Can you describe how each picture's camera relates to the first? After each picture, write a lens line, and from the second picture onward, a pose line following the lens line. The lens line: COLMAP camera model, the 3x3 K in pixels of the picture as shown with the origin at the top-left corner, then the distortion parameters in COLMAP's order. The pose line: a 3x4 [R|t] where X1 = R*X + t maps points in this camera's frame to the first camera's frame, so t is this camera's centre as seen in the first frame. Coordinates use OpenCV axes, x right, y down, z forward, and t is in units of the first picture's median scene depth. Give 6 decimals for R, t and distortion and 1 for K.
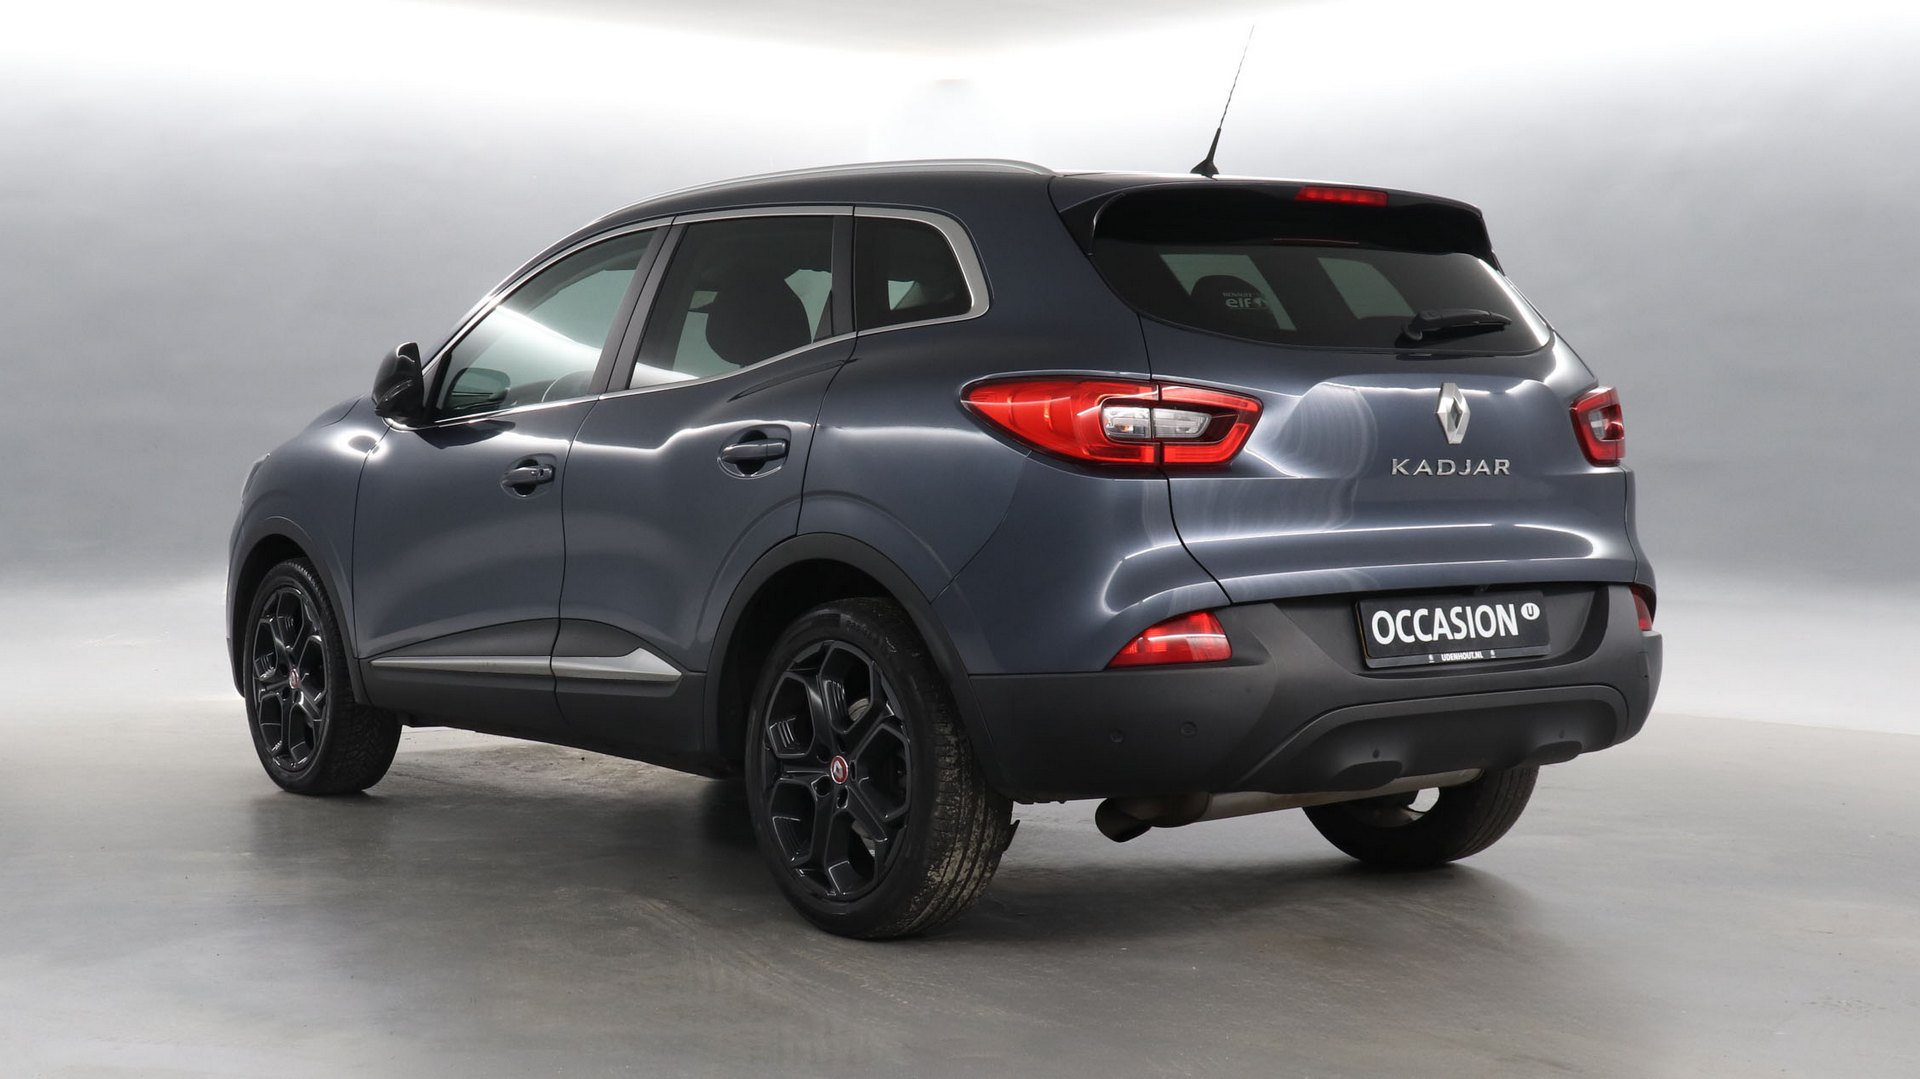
lens RADIAL K [[2651.1, 0, 960.0], [0, 2651.1, 539.5], [0, 0, 1]] dist [-0.021286, -0.006755]
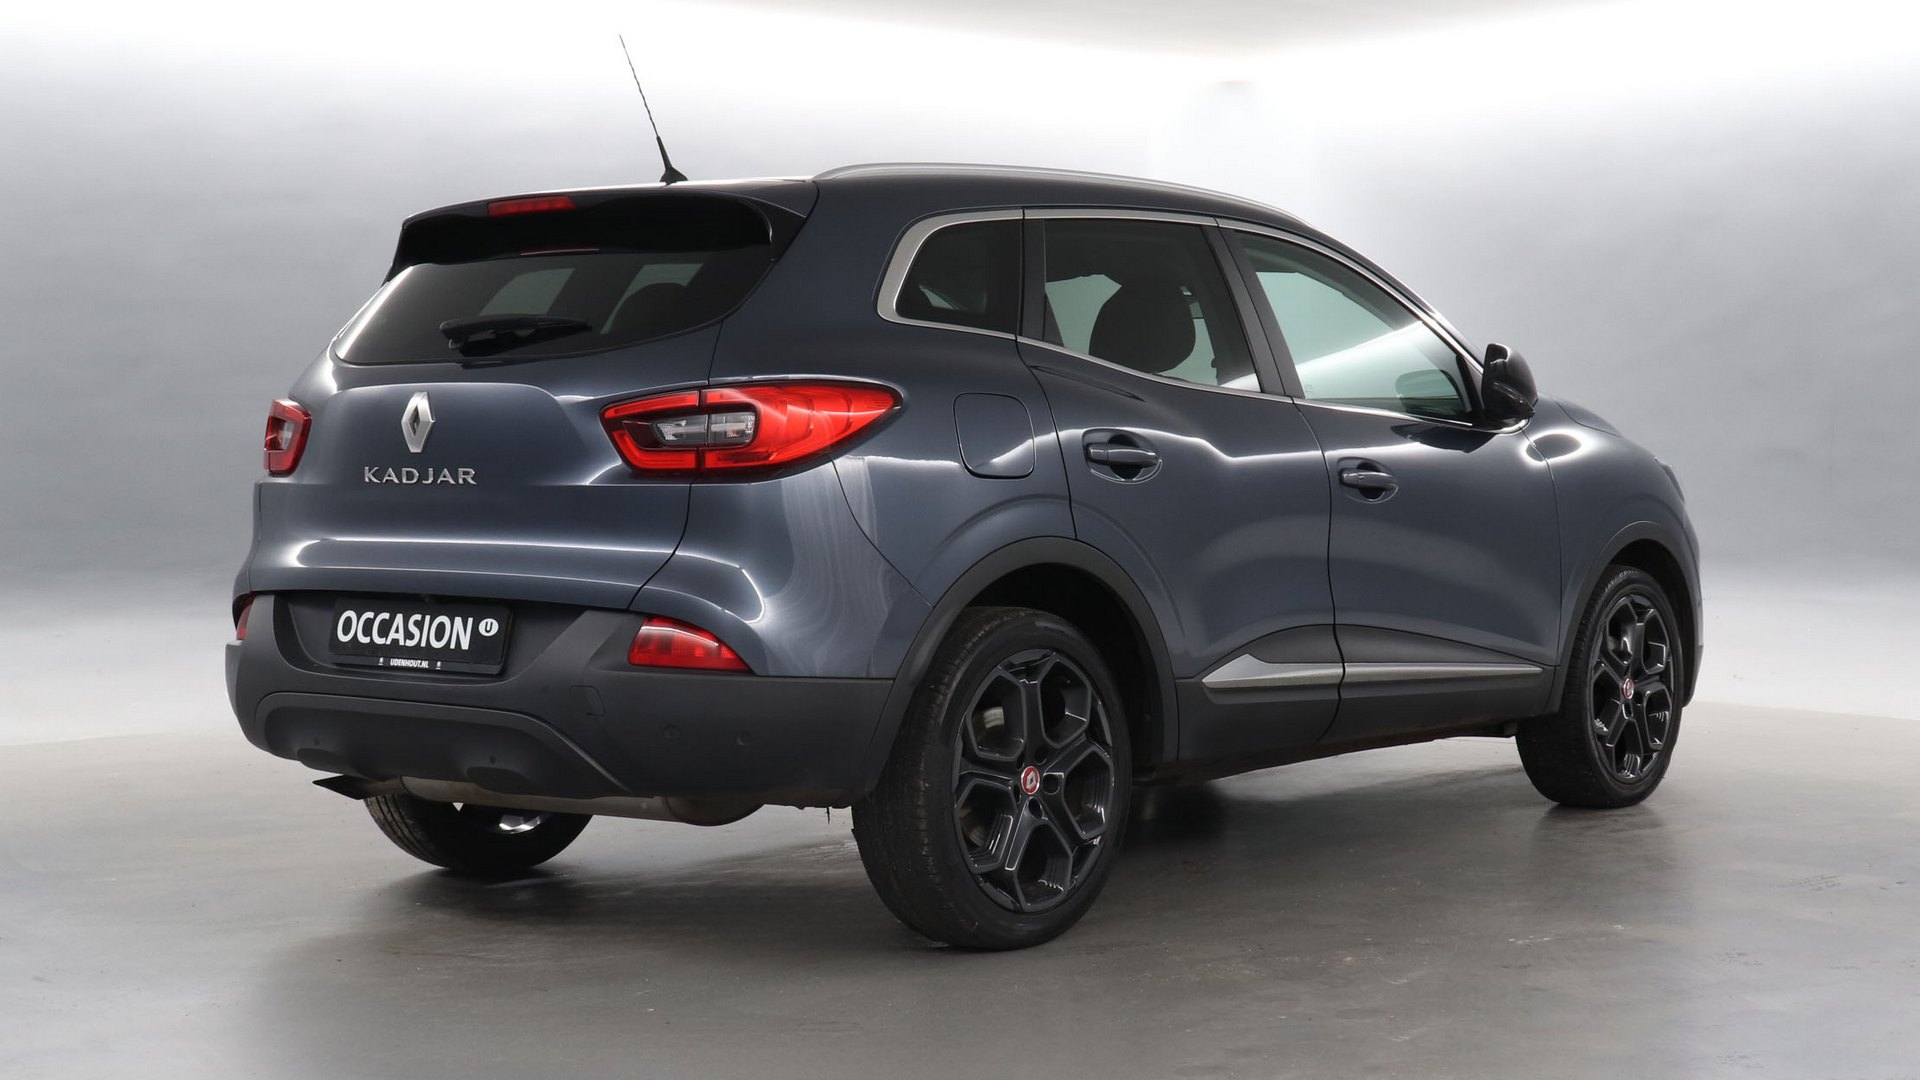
lens RADIAL K [[2842.3, 0, 960.0], [0, 2842.3, 540.0], [0, 0, 1]] dist [0.003867, -0.018990]
pose [[0.208227, 0.032198, -0.977550, 1.290227], [-0.030553, 0.999184, 0.026403, -0.037839], [0.977603, 0.024369, 0.209041, 0.977509]]
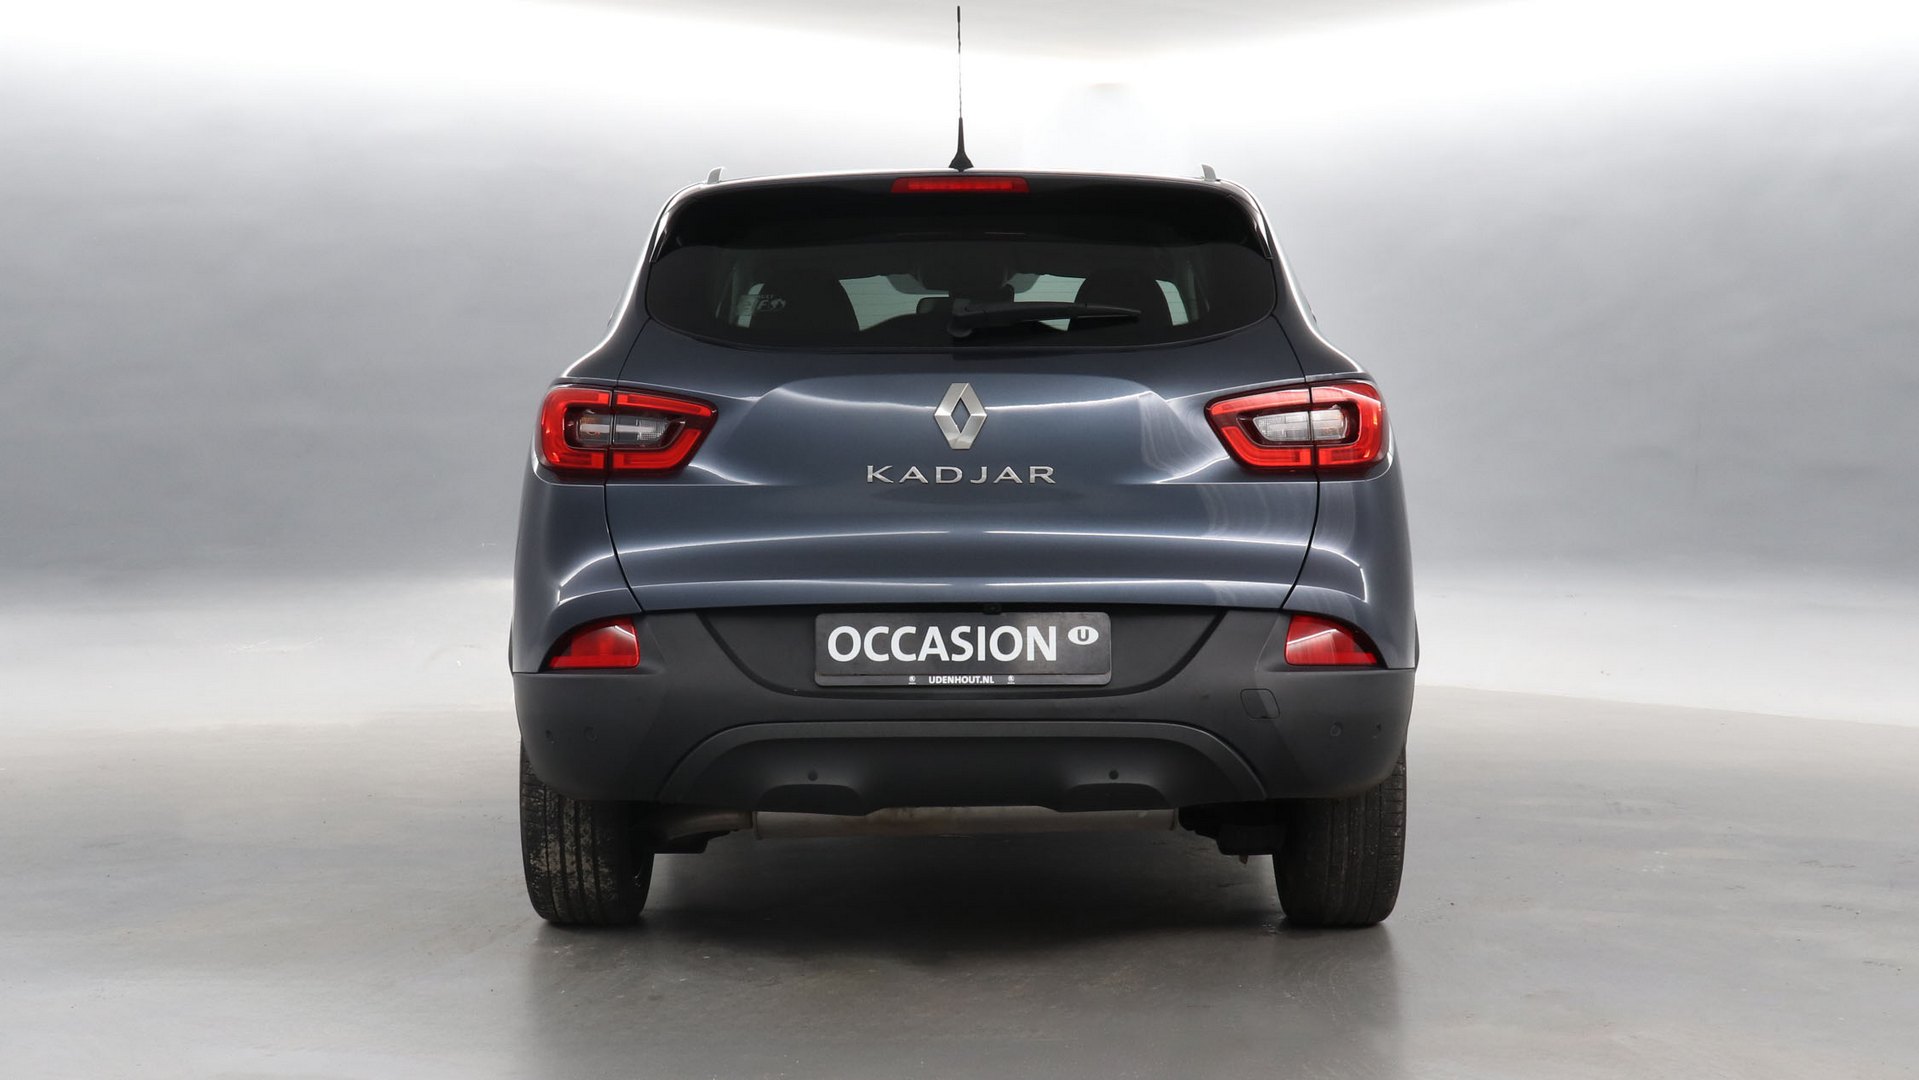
lens RADIAL K [[2649.7, 0, 959.5], [0, 2649.7, 540.0], [0, 0, 1]] dist [-0.021286, -0.006755]
pose [[0.806118, 0.019261, -0.591441, 0.732666], [-0.019546, 0.999791, 0.005919, -0.009950], [0.591432, 0.006789, 0.806326, 0.256824]]
